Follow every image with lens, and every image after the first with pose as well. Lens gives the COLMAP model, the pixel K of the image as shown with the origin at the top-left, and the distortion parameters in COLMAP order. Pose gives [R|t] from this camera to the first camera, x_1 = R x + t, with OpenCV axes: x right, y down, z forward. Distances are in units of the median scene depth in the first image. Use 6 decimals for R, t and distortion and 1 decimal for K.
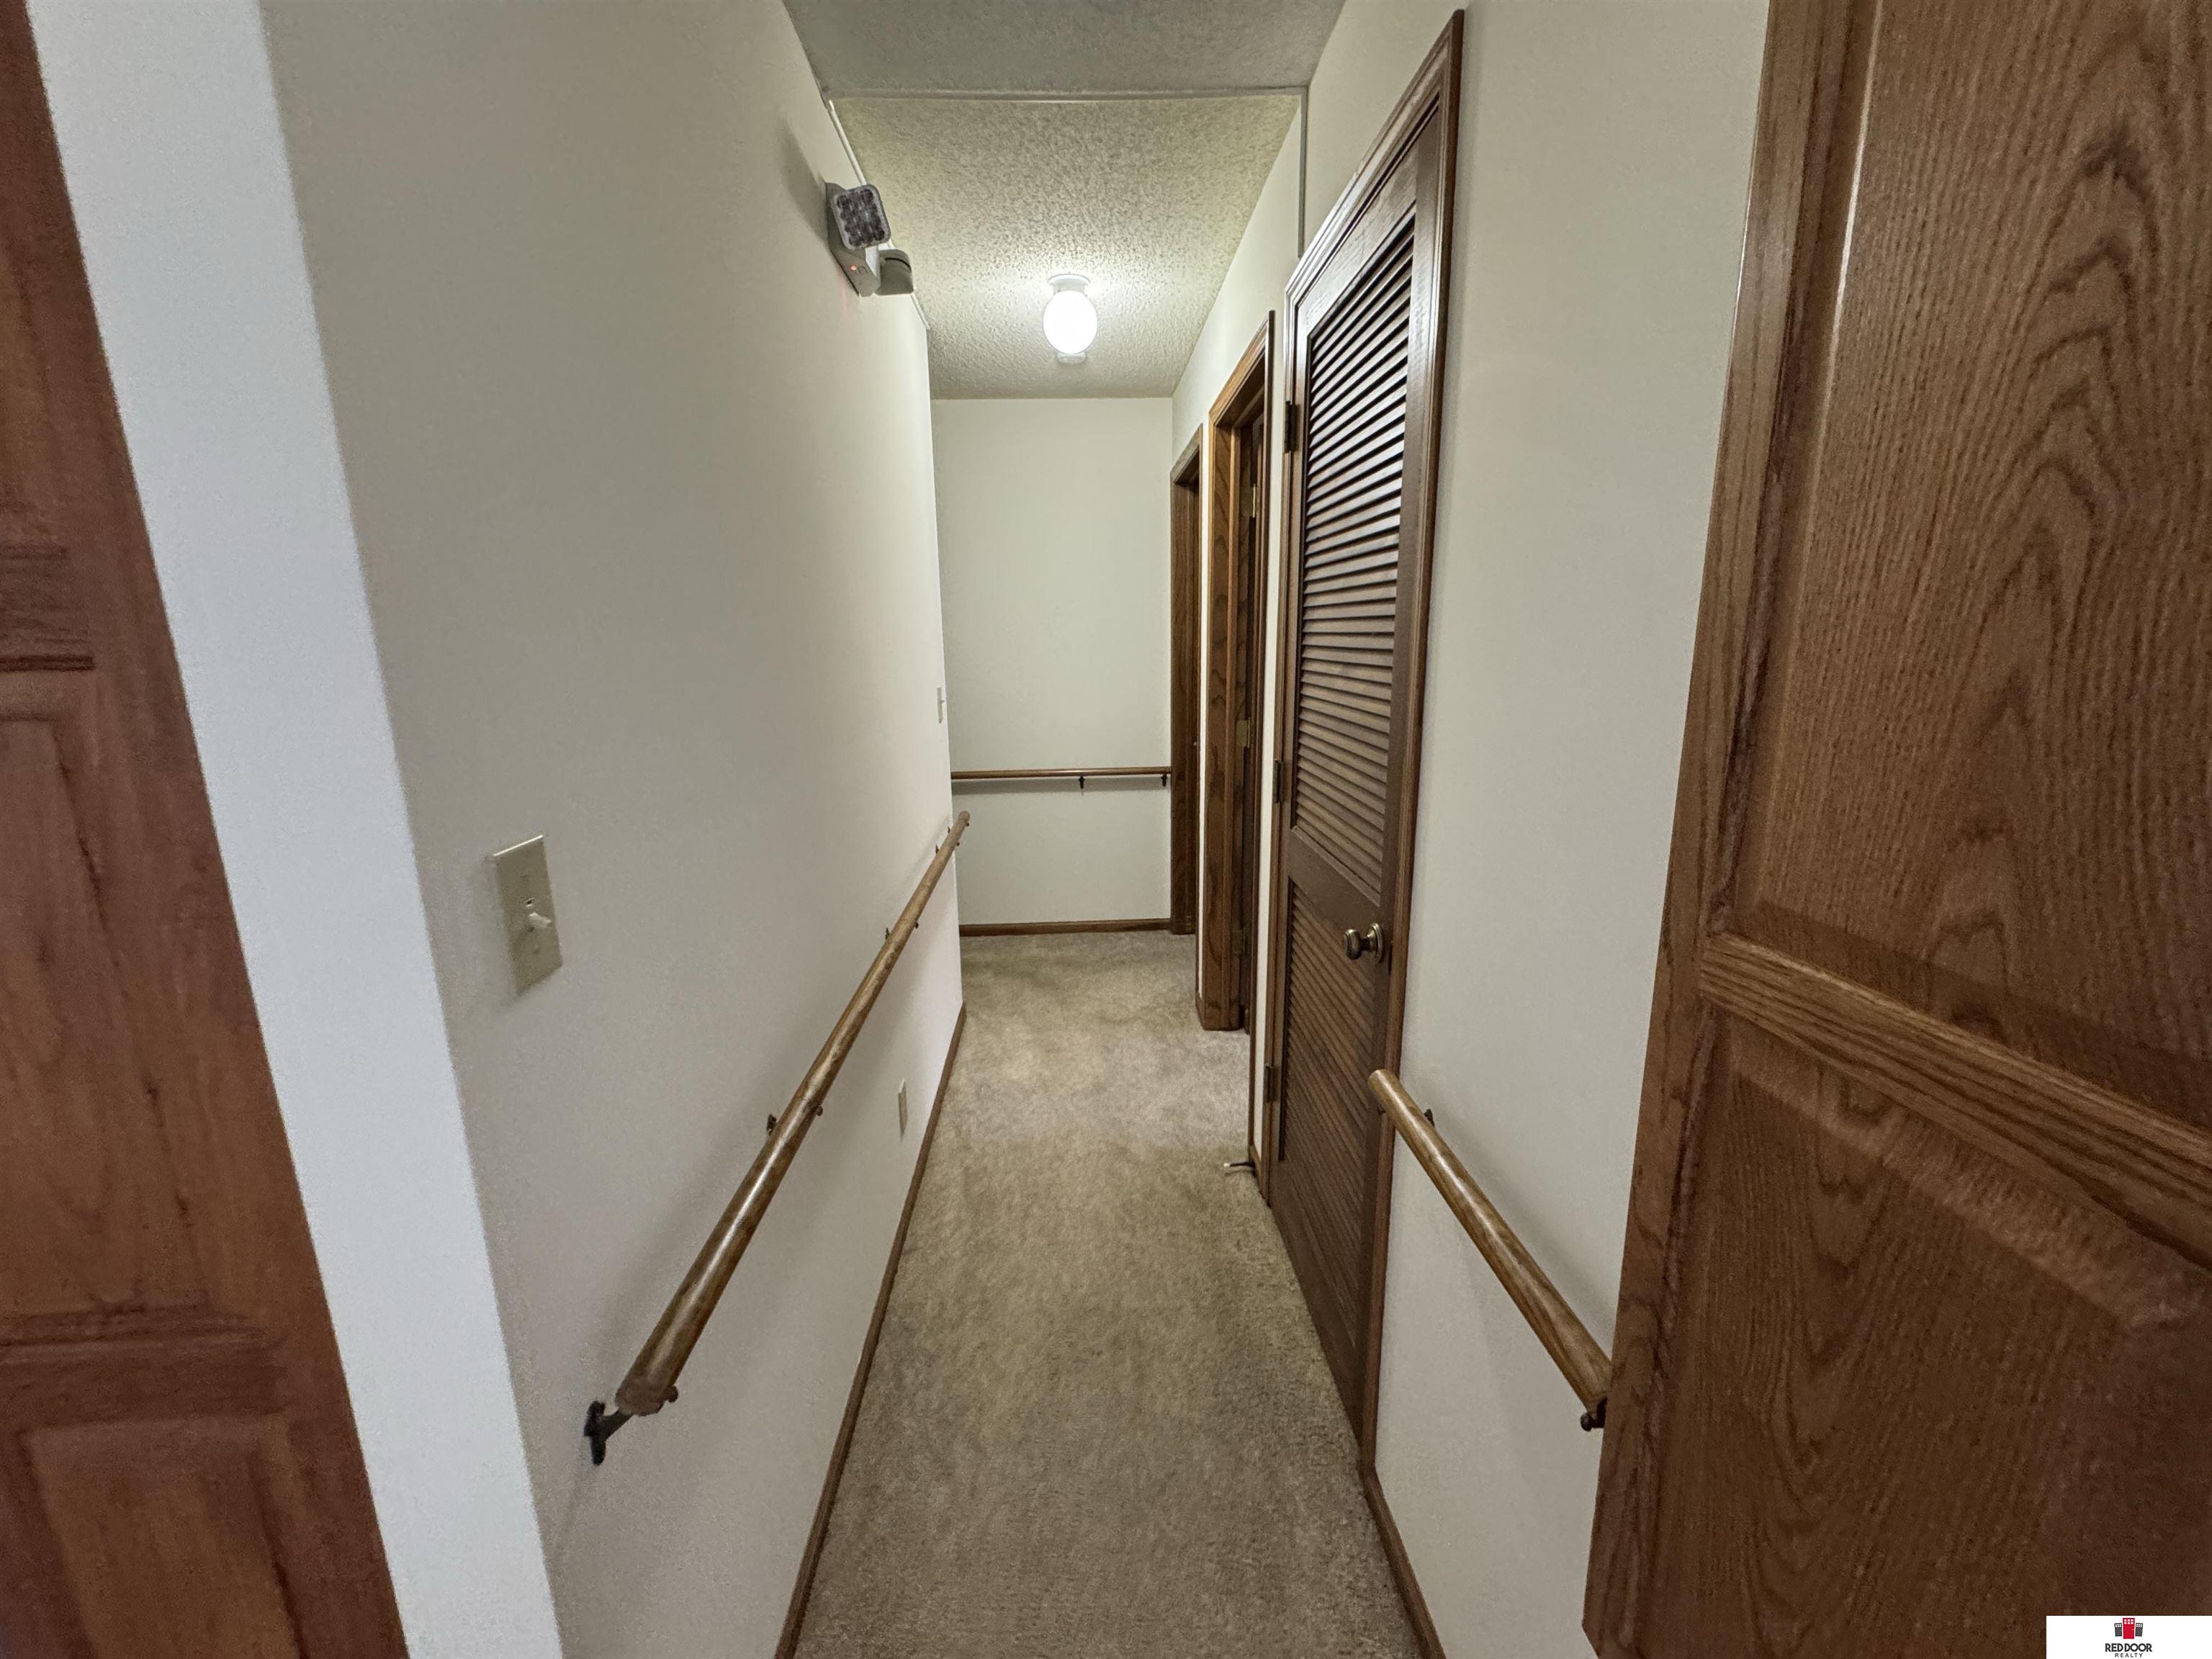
lens RADIAL K [[865.0, 0, 1106.0], [0, 865.0, 829.5], [0, 0, 1]] dist [-0.020652, 0.000015]
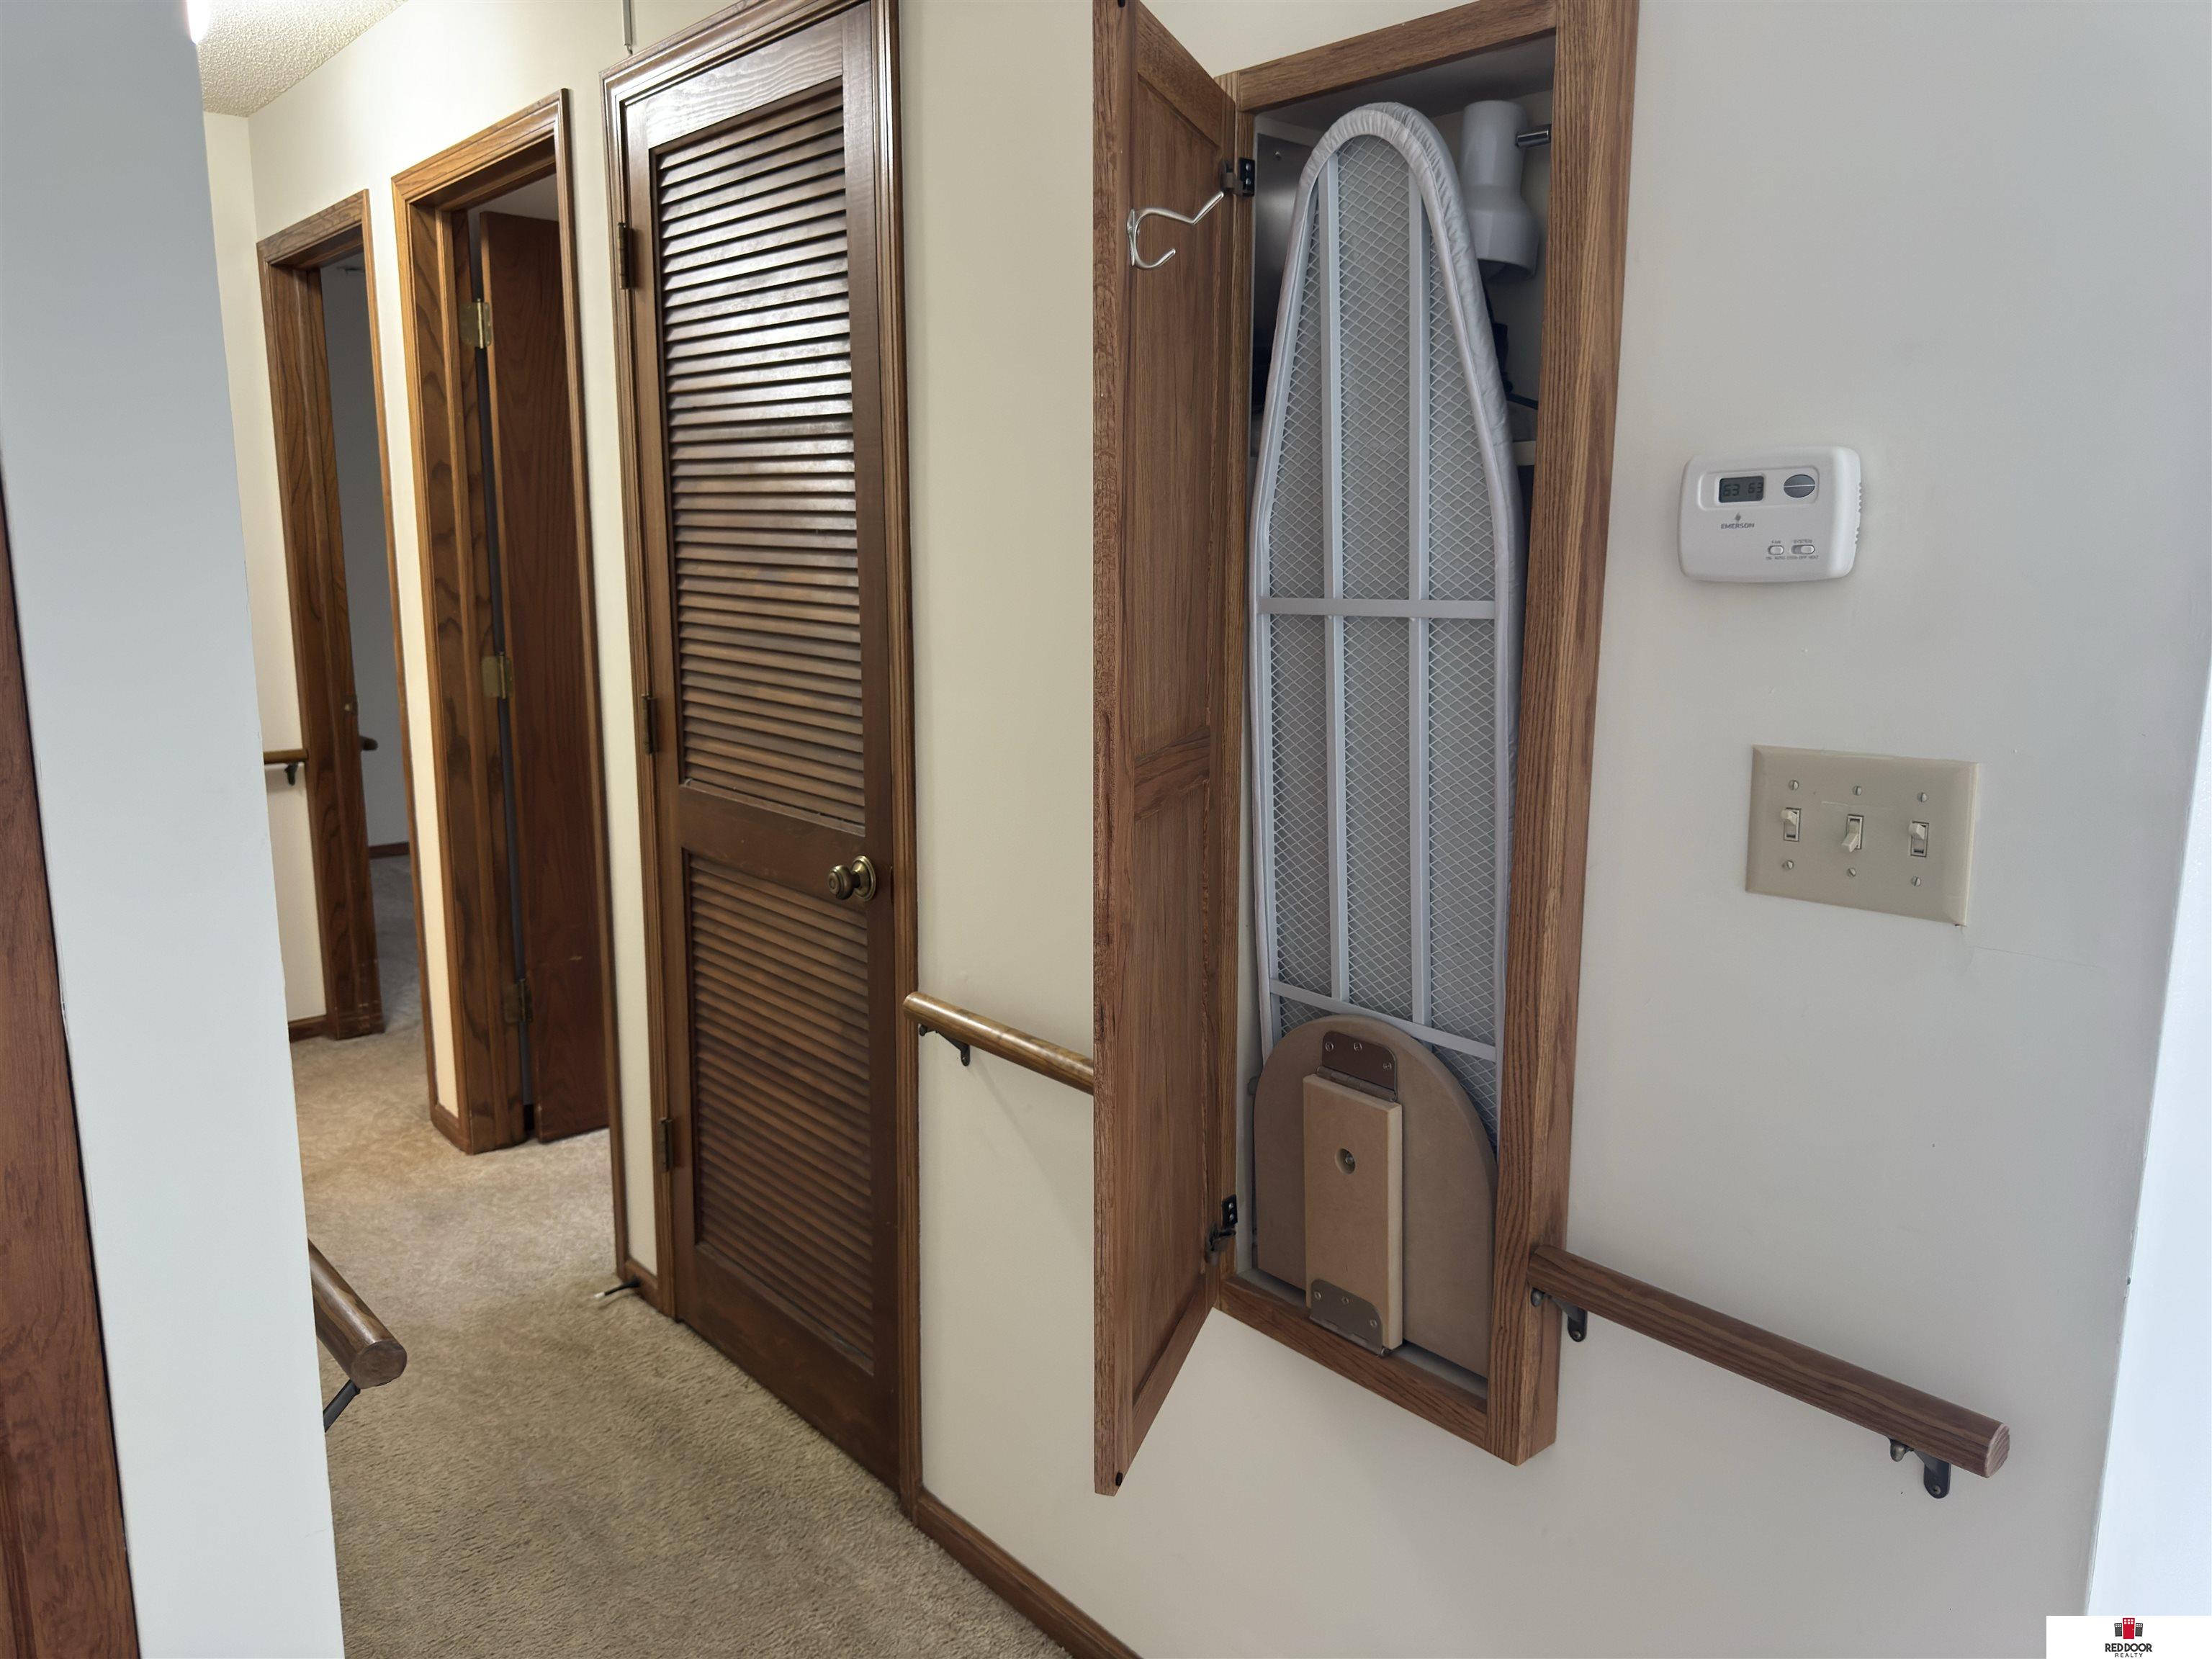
lens RADIAL K [[1580.5, 0, 1106.0], [0, 1580.5, 829.5], [0, 0, 1]] dist [-0.078888, -0.002852]
pose [[0.779049, -0.093235, 0.619992, -0.328672], [0.110305, 0.993839, 0.010851, 0.060902], [-0.617184, 0.059935, 0.784533, -0.286202]]
